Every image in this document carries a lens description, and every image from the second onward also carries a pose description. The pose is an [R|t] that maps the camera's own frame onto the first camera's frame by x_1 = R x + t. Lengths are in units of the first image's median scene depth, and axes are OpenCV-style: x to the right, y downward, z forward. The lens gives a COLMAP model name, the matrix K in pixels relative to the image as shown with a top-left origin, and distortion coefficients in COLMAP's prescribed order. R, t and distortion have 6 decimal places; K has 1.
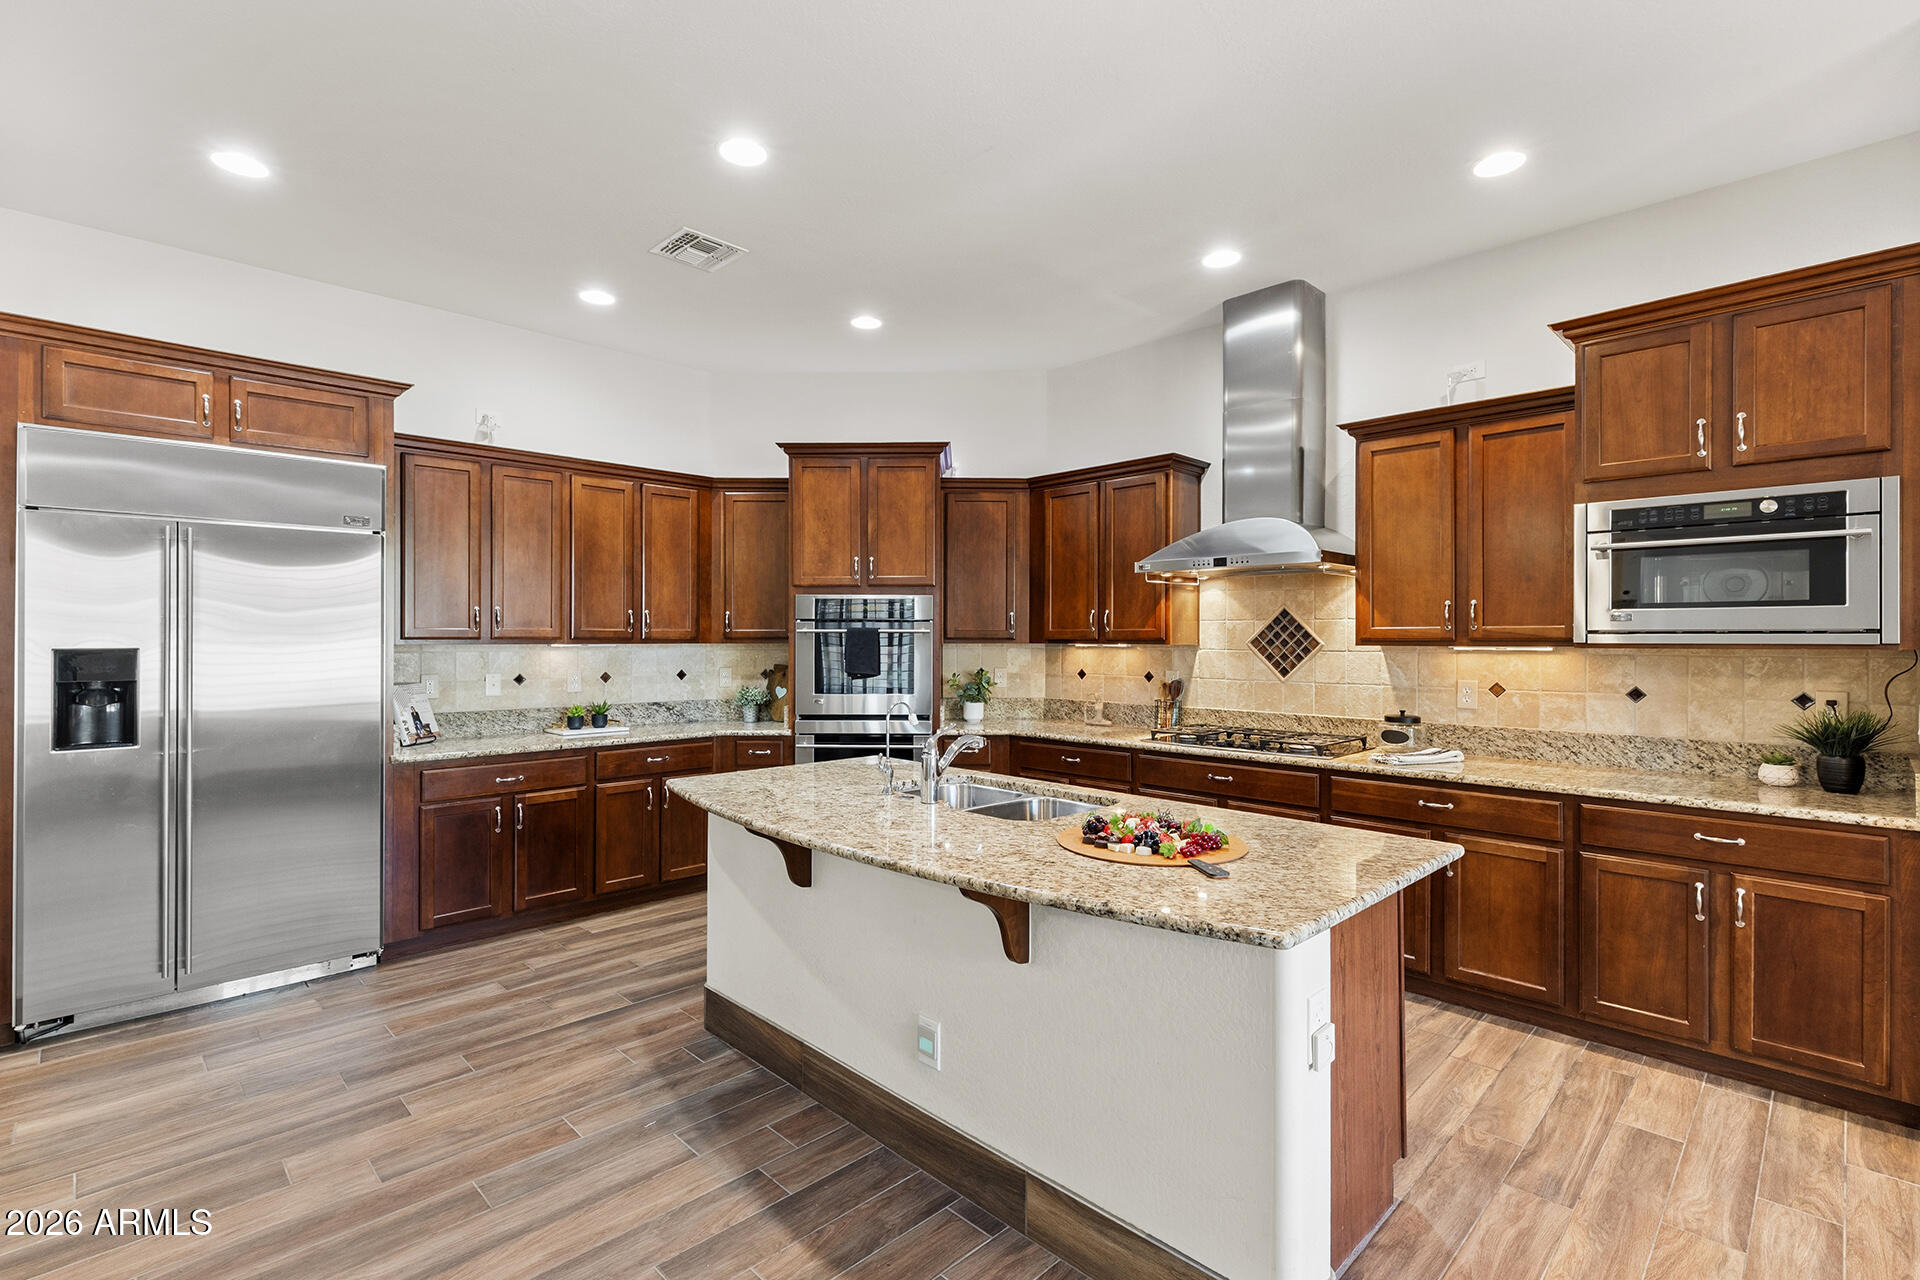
lens RADIAL K [[881.4, 0, 951.3], [0, 881.4, 635.0], [0, 0, 1]] dist [0.008087, 0.000226]
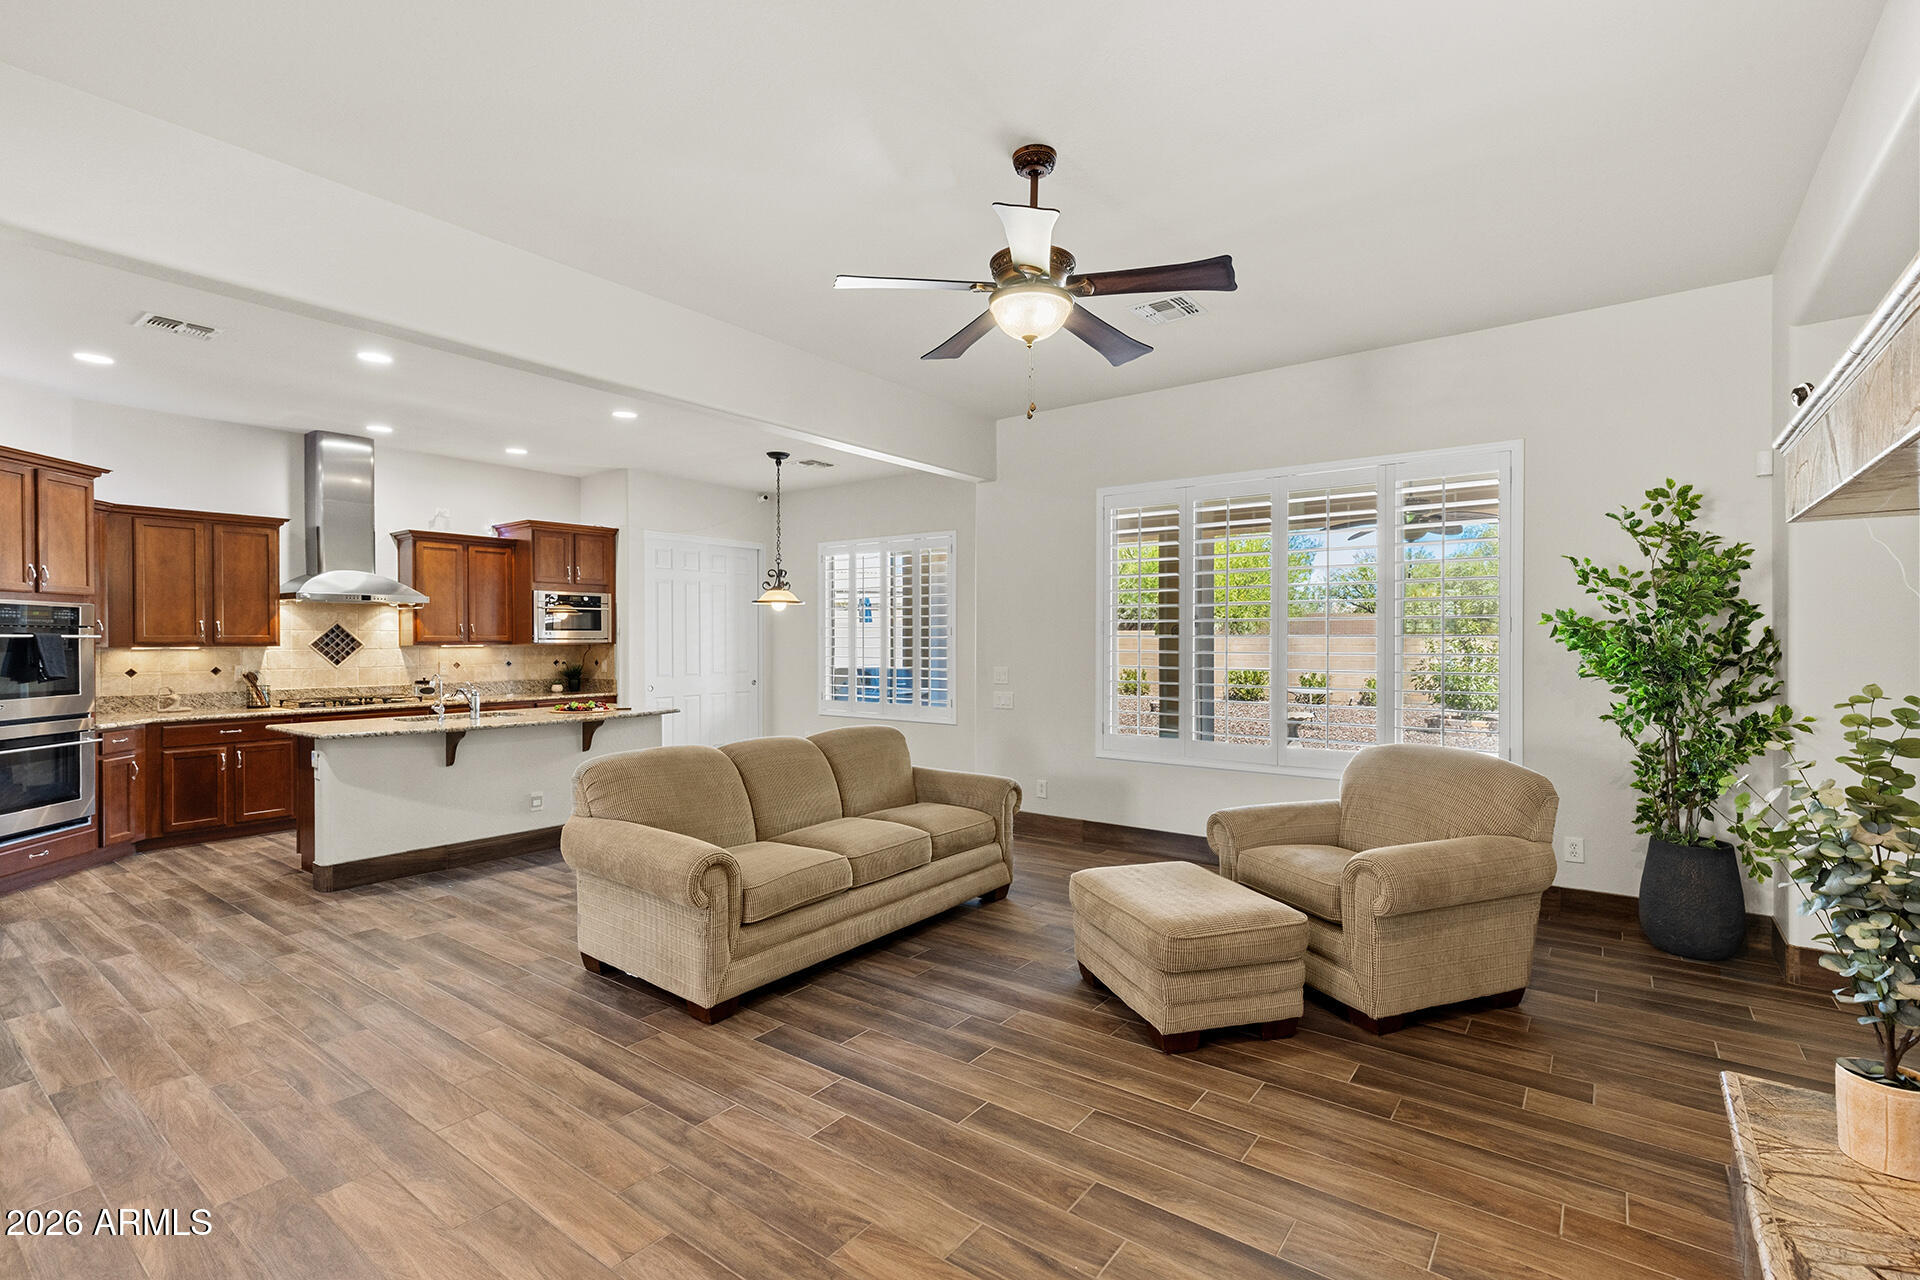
lens RADIAL K [[876.0, 0, 955.5], [0, 876.0, 638.3], [0, 0, 1]] dist [0.006682, -0.000056]
pose [[-0.144889, 0.001162, 0.989447, -1.664315], [-0.001041, 0.999999, -0.001326, -0.001981], [-0.989447, -0.001222, -0.144888, 0.111493]]
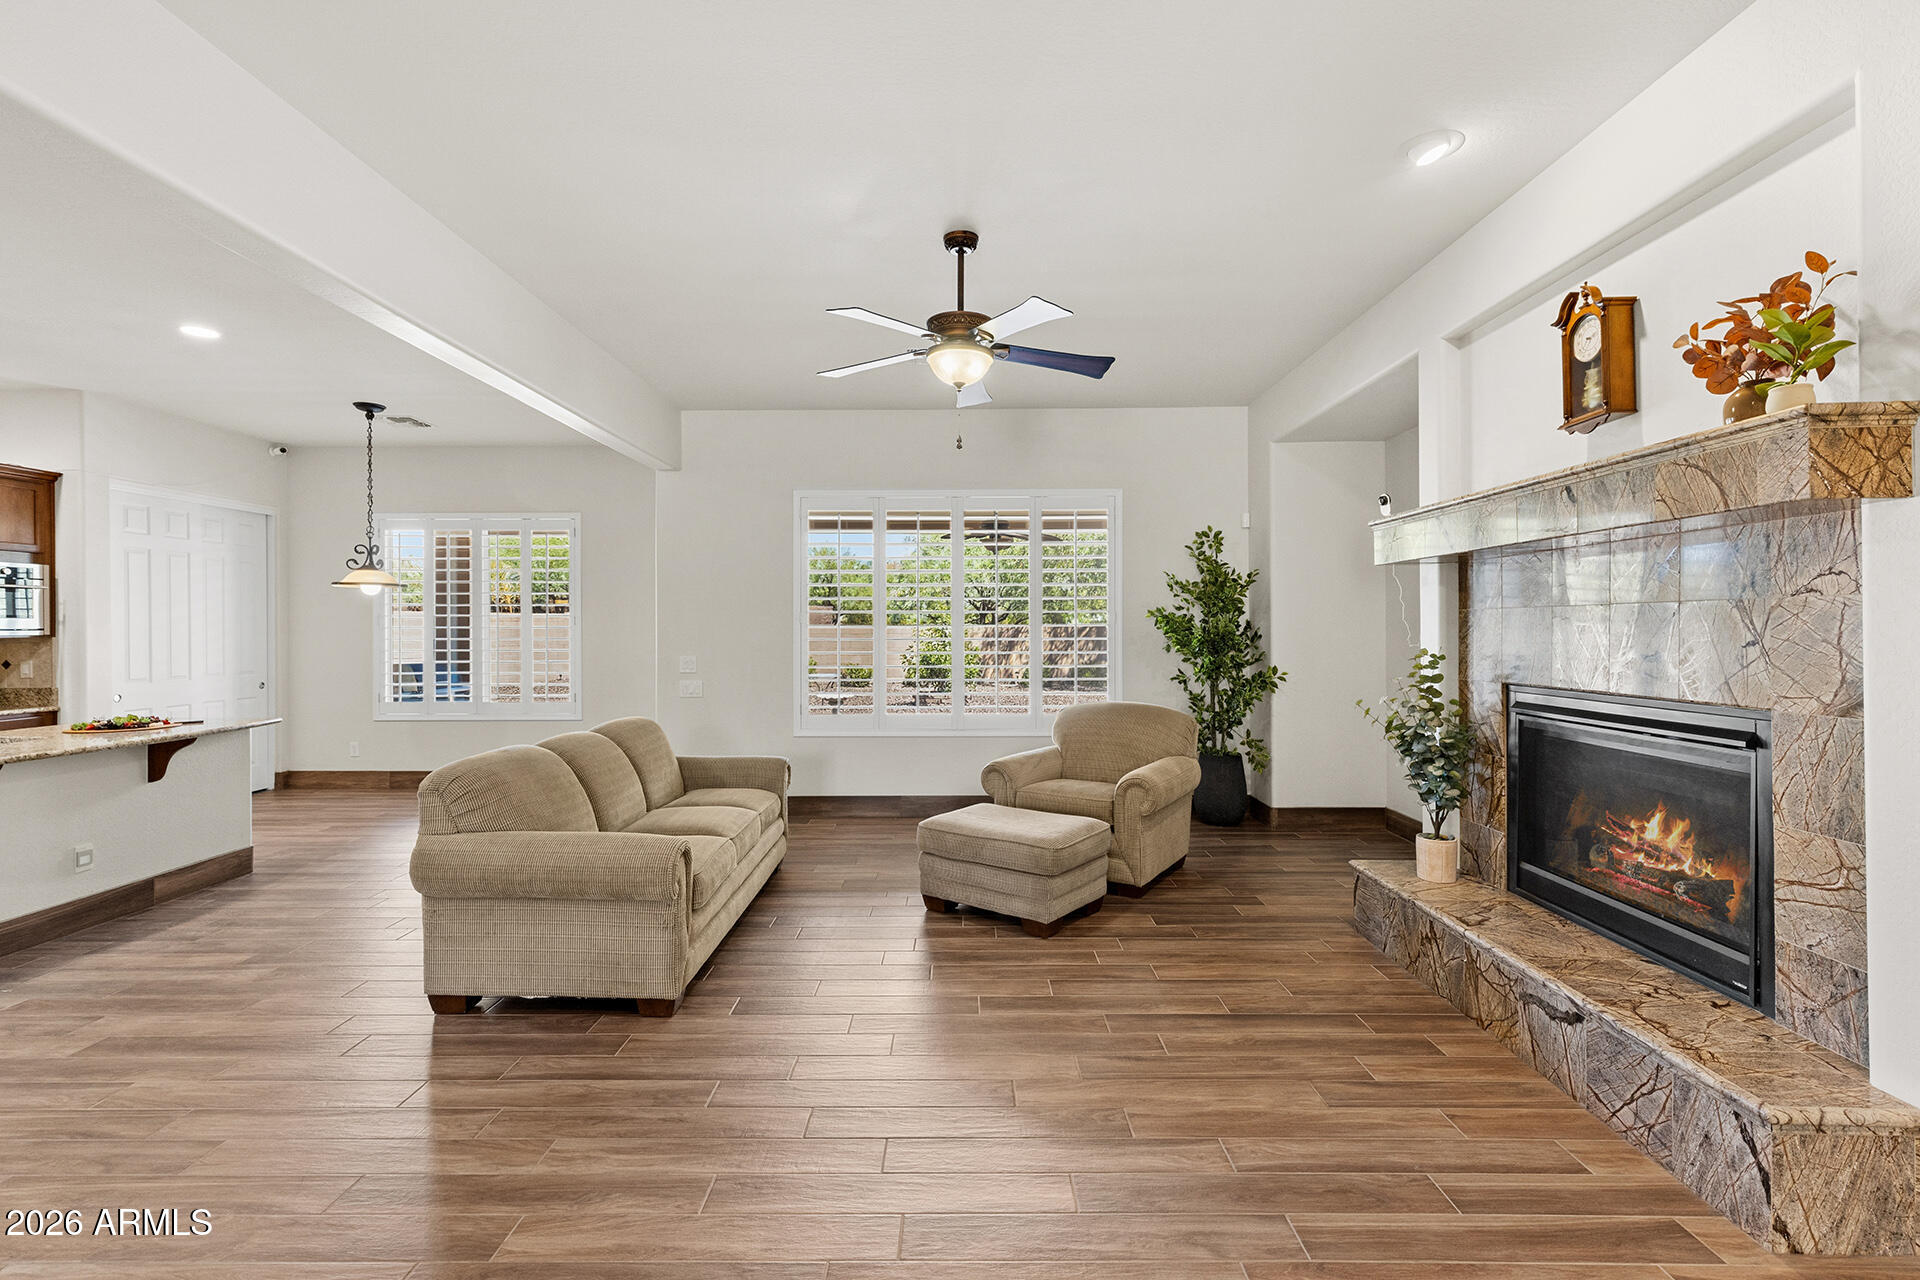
lens RADIAL K [[873.5, 0, 956.8], [0, 873.5, 627.8], [0, 0, 1]] dist [0.007133, -0.000277]
pose [[-0.705417, 0.002452, 0.708788, -1.579554], [0.001810, 0.999997, -0.001658, -0.000341], [-0.708790, 0.000113, -0.705419, 0.622833]]
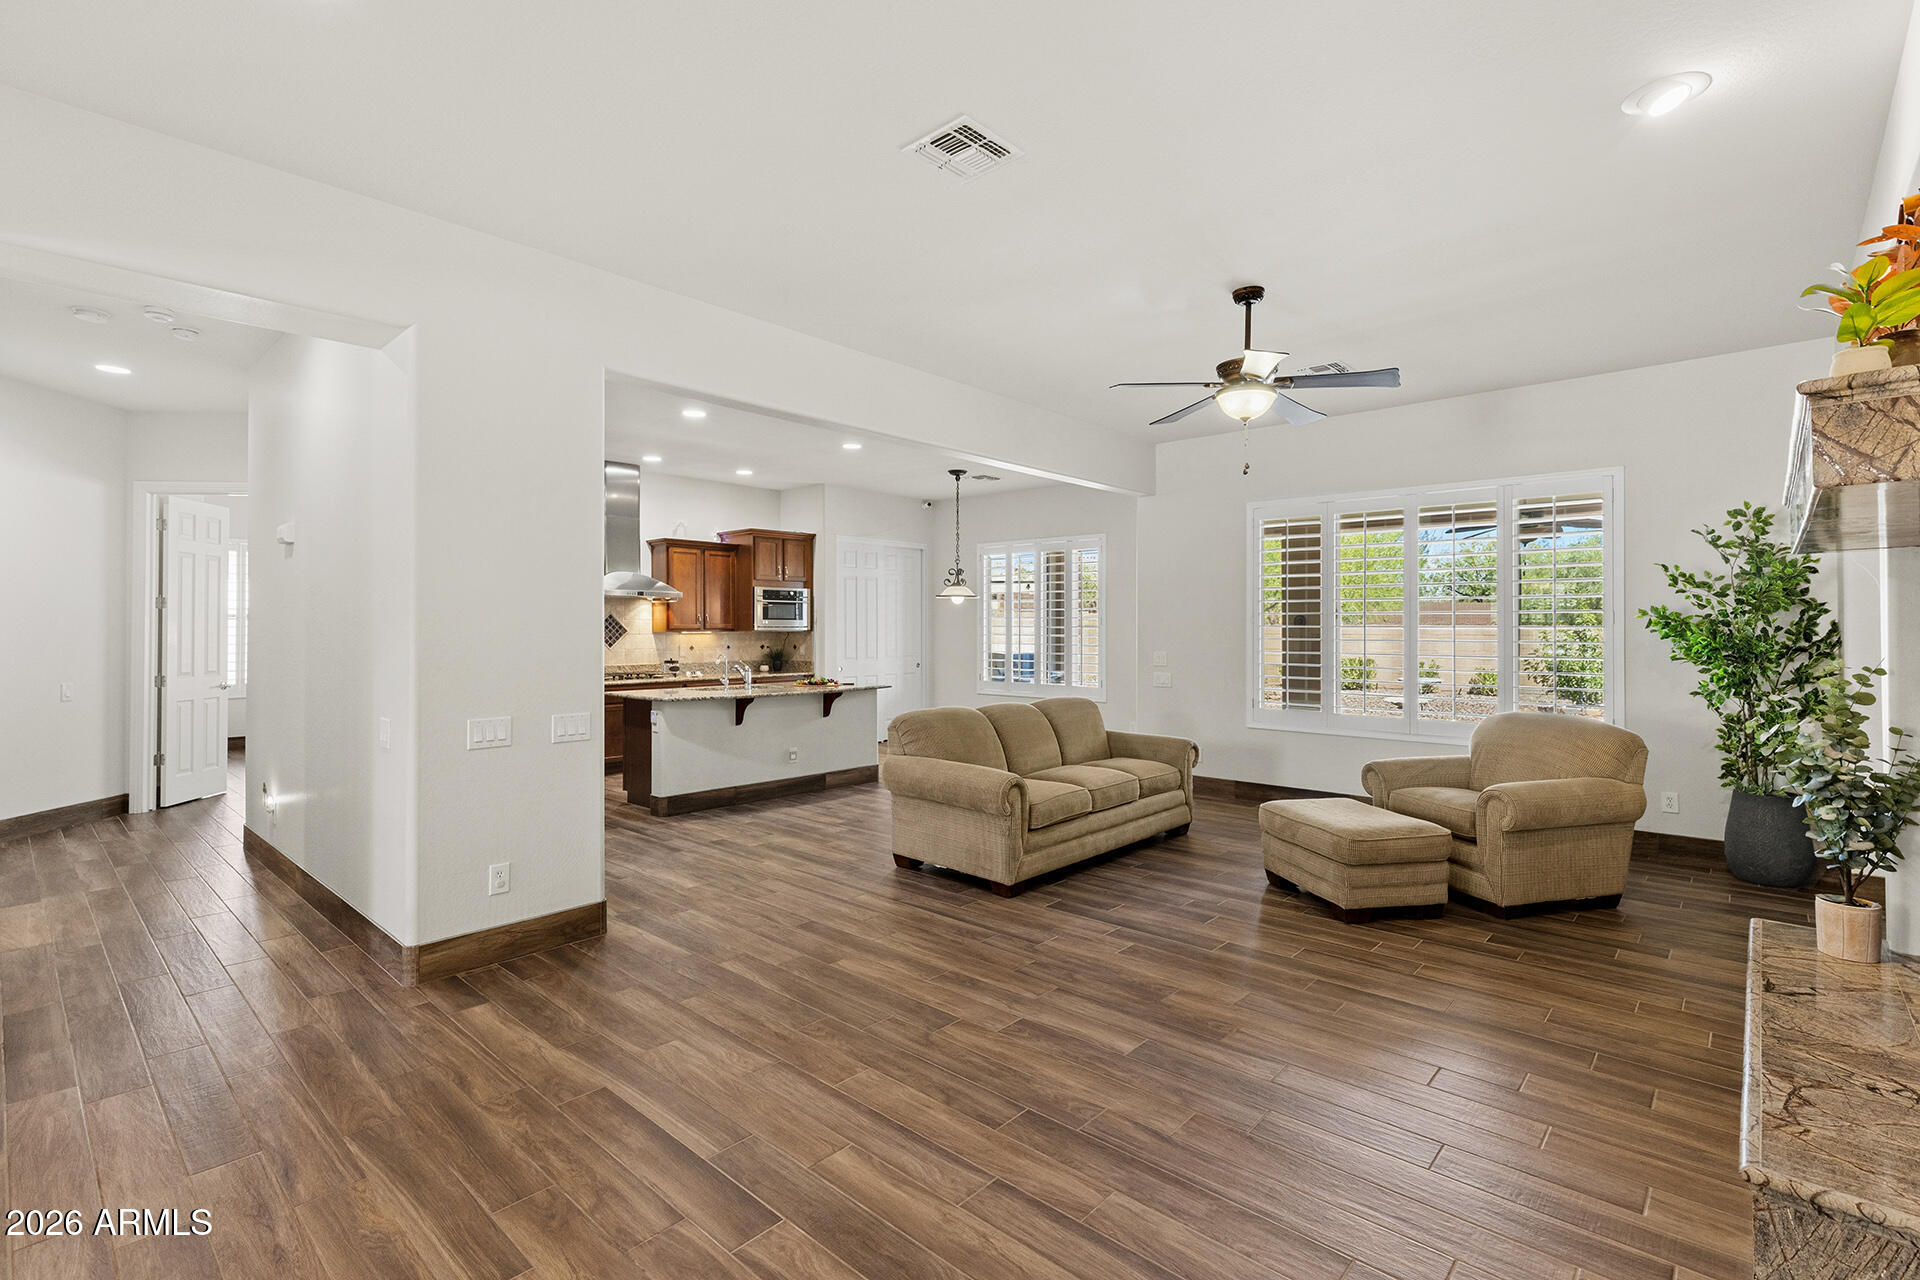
lens RADIAL K [[878.9, 0, 949.7], [0, 878.9, 614.6], [0, 0, 1]] dist [0.005877, -0.000318]
pose [[-0.048735, 0.014467, 0.998707, -2.004966], [-0.003989, 0.999884, -0.014679, -0.002232], [-0.998804, -0.004699, -0.048672, 0.367237]]
